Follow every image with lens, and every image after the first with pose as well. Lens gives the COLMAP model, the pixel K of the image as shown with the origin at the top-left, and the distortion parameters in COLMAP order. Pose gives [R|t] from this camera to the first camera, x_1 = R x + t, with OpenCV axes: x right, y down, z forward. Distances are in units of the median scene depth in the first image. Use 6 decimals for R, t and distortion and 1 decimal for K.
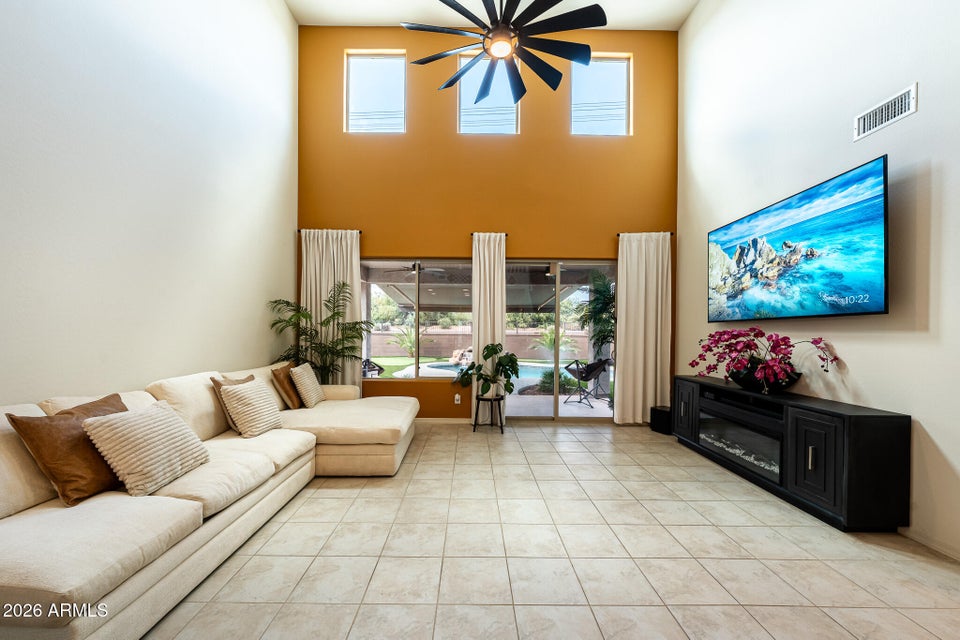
lens RADIAL K [[358.7, 0, 472.3], [0, 358.7, 333.7], [0, 0, 1]] dist [-0.001739, 0.000117]
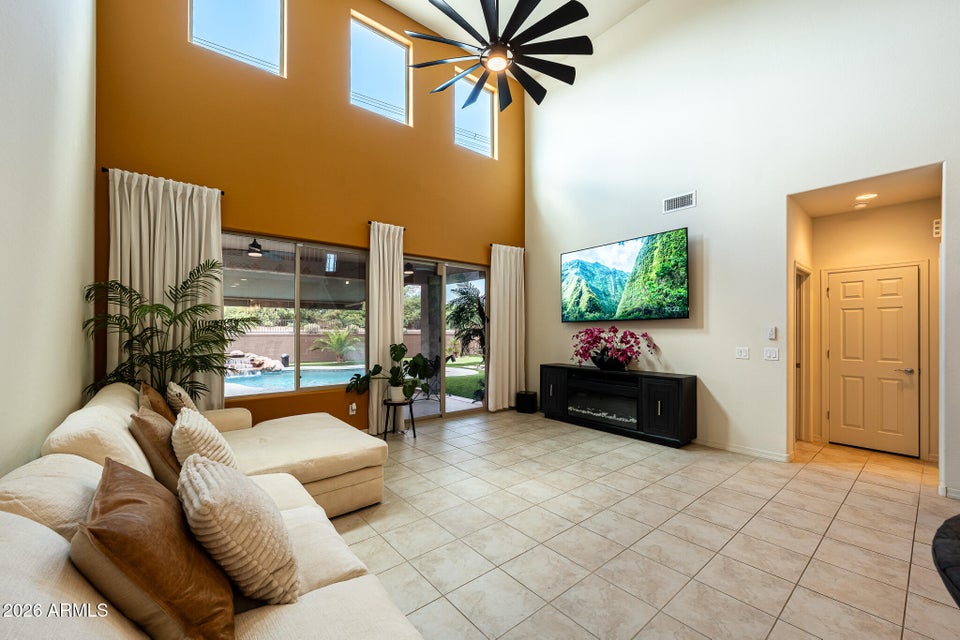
lens RADIAL K [[382.3, 0, 466.5], [0, 382.3, 330.2], [0, 0, 1]] dist [-0.000758, 0.000307]
pose [[0.780051, -0.009309, 0.625646, -0.439361], [0.012456, 0.999922, -0.000652, -0.005617], [-0.625591, 0.008302, 0.780107, 0.114001]]
